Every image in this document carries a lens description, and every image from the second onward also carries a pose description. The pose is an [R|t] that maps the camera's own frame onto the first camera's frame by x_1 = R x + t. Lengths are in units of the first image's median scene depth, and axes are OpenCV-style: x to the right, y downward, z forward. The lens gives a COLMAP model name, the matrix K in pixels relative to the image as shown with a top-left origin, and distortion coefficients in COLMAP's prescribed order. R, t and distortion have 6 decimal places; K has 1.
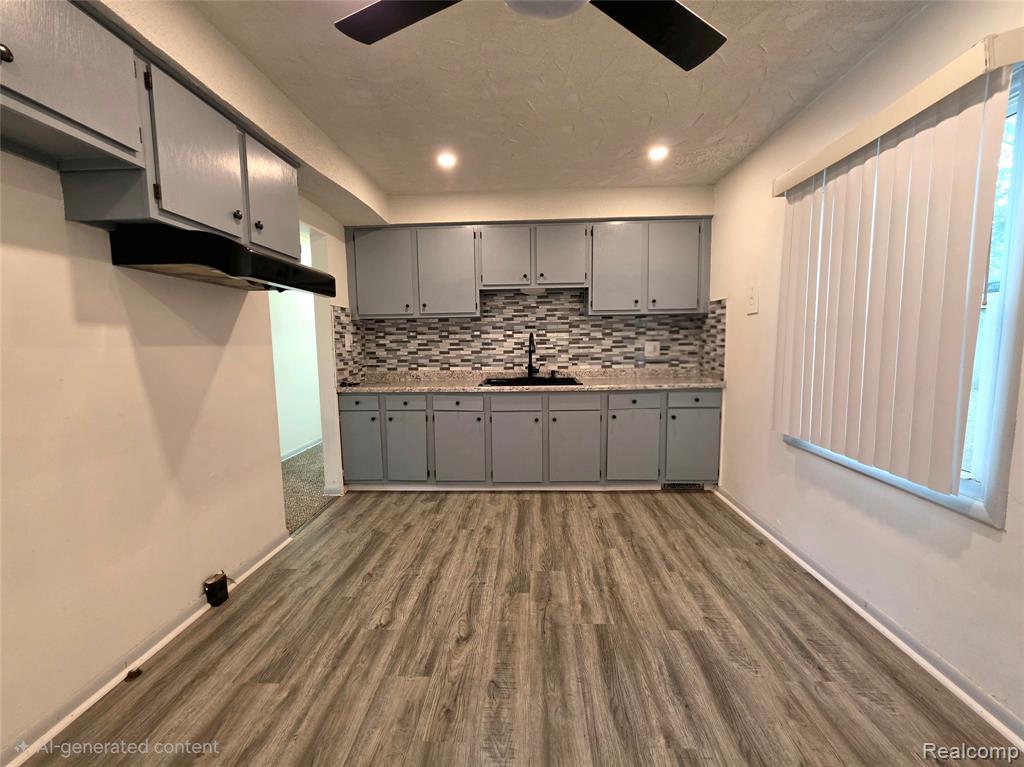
lens RADIAL K [[431.4, 0, 512.0], [0, 431.4, 383.5], [0, 0, 1]] dist [-0.002066, -0.000061]
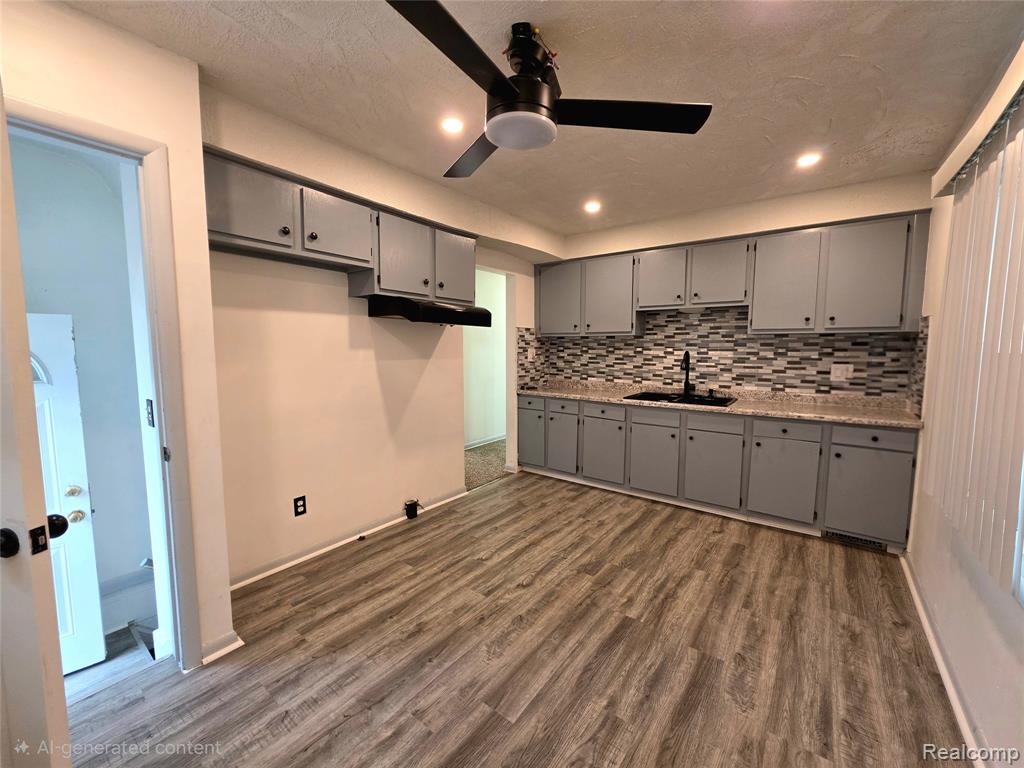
lens RADIAL K [[431.4, 0, 512.0], [0, 431.4, 384.0], [0, 0, 1]] dist [-0.002066, -0.000061]
pose [[0.810435, 0.070809, -0.581534, 0.413890], [-0.071189, 0.997215, 0.022213, -0.043974], [0.581487, 0.023397, 0.813219, -0.089710]]
